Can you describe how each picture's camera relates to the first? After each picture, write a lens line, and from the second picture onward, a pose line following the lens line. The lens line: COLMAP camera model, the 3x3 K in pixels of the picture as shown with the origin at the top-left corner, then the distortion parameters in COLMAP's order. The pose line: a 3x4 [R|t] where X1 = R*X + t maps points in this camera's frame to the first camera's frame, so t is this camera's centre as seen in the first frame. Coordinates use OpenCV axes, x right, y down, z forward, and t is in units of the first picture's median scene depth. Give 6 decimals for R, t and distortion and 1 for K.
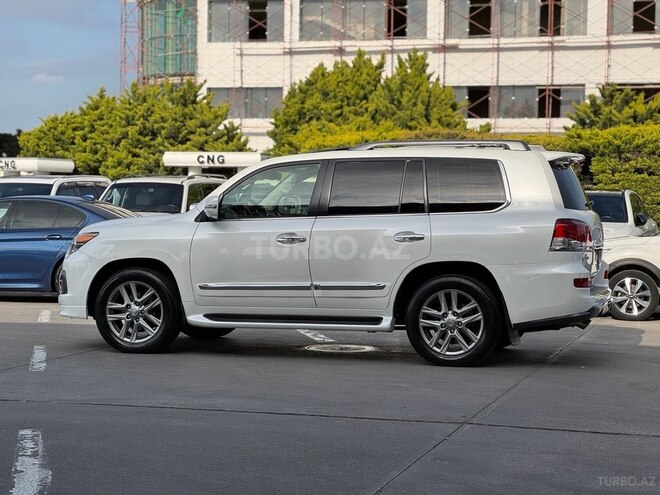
lens RADIAL K [[1424.3, 0, 330.0], [0, 1424.3, 247.5], [0, 0, 1]] dist [-0.034244, 2.729560]
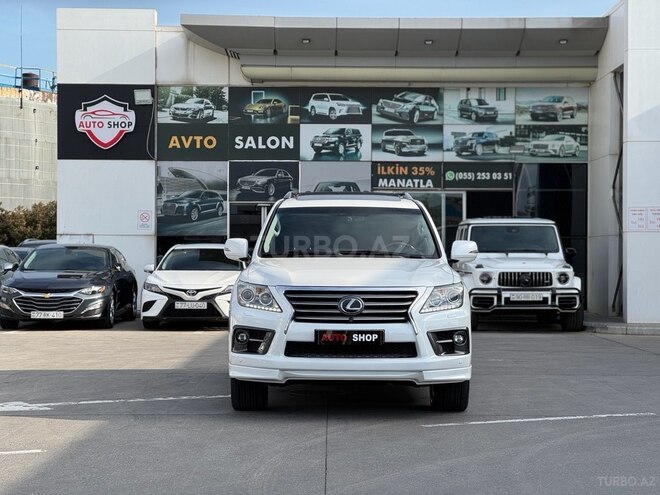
lens RADIAL K [[1424.3, 0, 330.0], [0, 1424.3, 247.5], [0, 0, 1]] dist [-0.034244, 2.729560]
pose [[-0.264880, -0.007632, 0.964251, -1.022799], [0.023143, 0.999630, 0.014270, -0.047547], [-0.964004, 0.026096, -0.264605, 1.343946]]
